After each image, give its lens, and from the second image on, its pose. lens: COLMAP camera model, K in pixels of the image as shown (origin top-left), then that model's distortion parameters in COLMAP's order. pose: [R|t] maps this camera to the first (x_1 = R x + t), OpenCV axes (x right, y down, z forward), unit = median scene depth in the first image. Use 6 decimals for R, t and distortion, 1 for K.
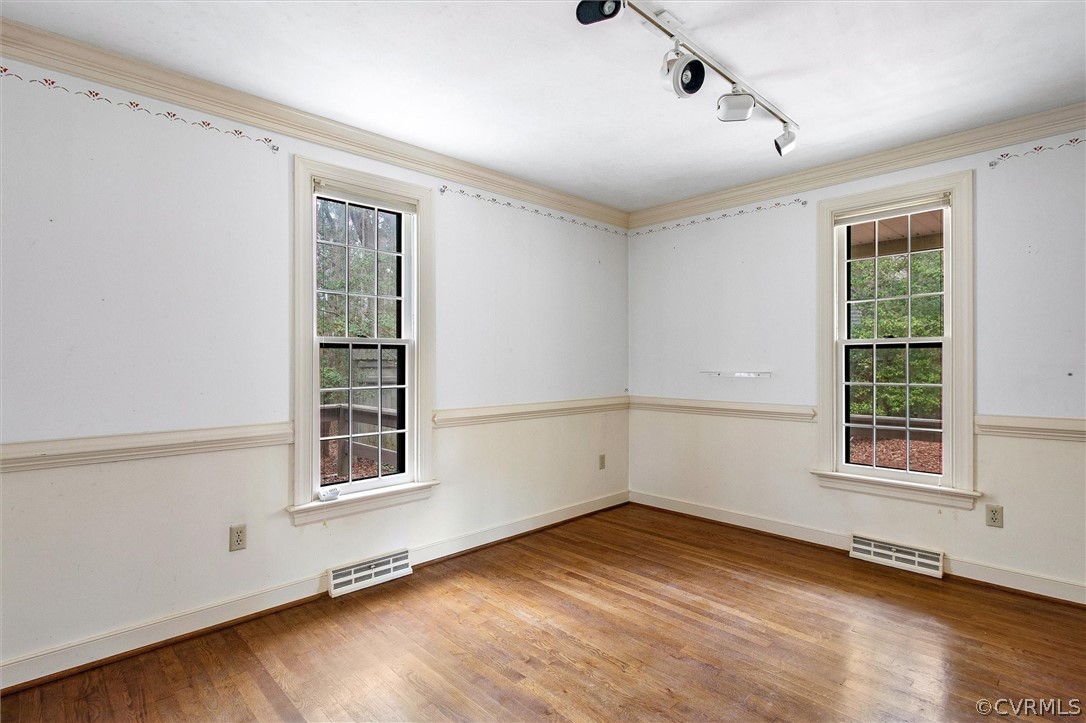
lens RADIAL K [[533.7, 0, 539.6], [0, 533.7, 362.7], [0, 0, 1]] dist [0.001058, 0.000903]
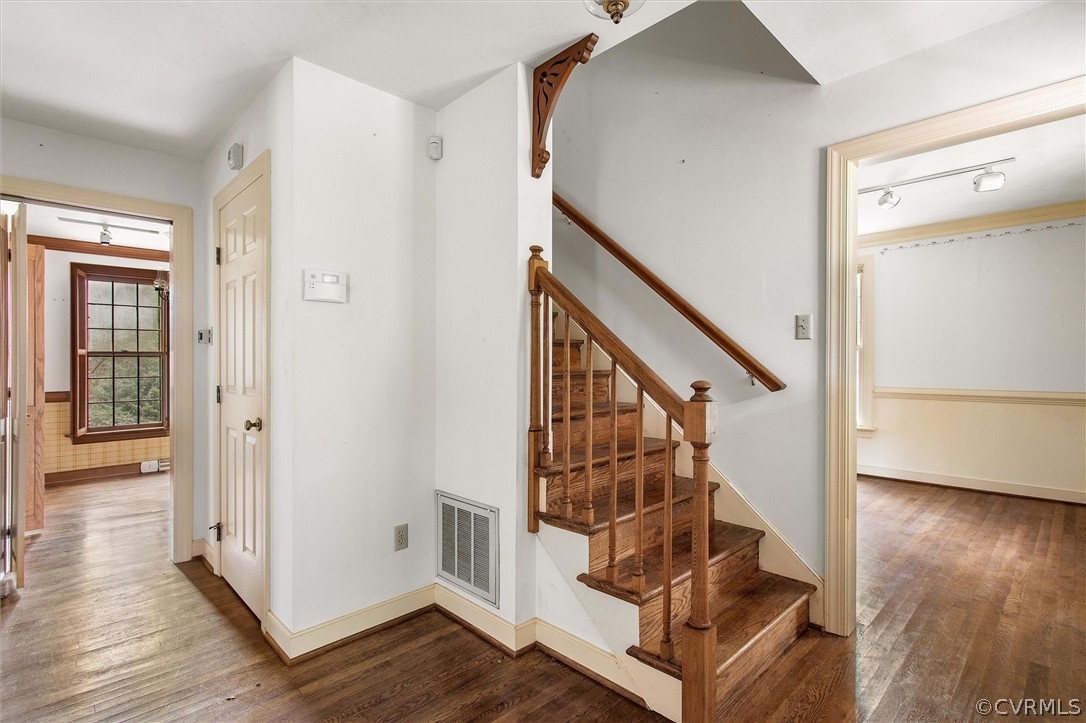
lens RADIAL K [[533.7, 0, 539.6], [0, 533.7, 362.7], [0, 0, 1]] dist [0.001058, 0.000903]
pose [[-0.006607, 0.007157, -0.999953, 1.587572], [0.004098, 0.999966, 0.007130, -0.002563], [0.999970, -0.004050, -0.006636, -0.040451]]
